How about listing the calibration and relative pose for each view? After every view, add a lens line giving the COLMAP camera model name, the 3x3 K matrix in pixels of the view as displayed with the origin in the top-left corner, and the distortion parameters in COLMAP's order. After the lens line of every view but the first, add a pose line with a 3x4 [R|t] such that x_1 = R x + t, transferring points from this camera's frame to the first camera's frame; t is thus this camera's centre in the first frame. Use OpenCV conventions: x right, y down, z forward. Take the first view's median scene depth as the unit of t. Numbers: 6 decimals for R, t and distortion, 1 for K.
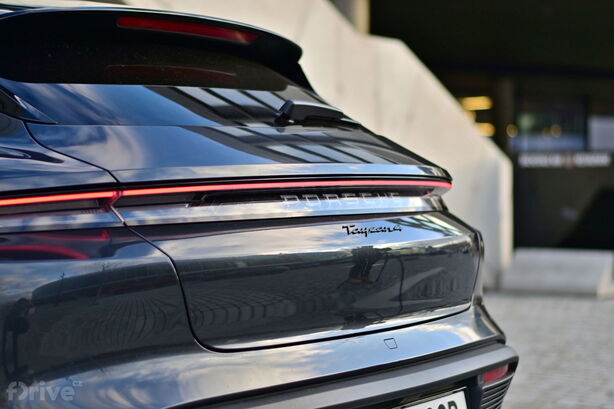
lens RADIAL K [[1342.6, 0, 307.0], [0, 1342.6, 204.5], [0, 0, 1]] dist [0.018678, 0.069600]
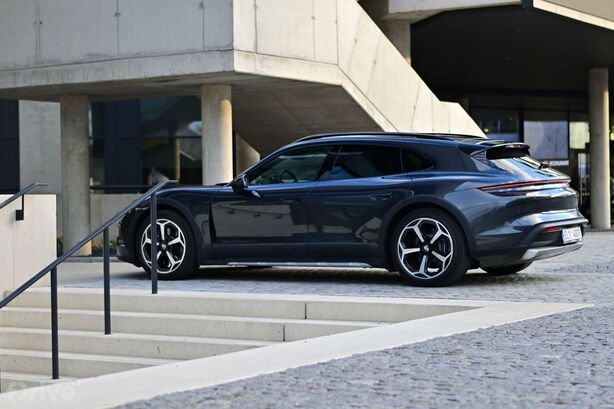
lens RADIAL K [[1342.6, 0, 307.0], [0, 1342.6, 204.5], [0, 0, 1]] dist [0.018678, 0.069600]
pose [[0.997540, -0.016238, 0.068195, -1.150952], [0.015889, 0.999858, 0.005655, 0.023859], [-0.068277, -0.004558, 0.997656, -3.663434]]
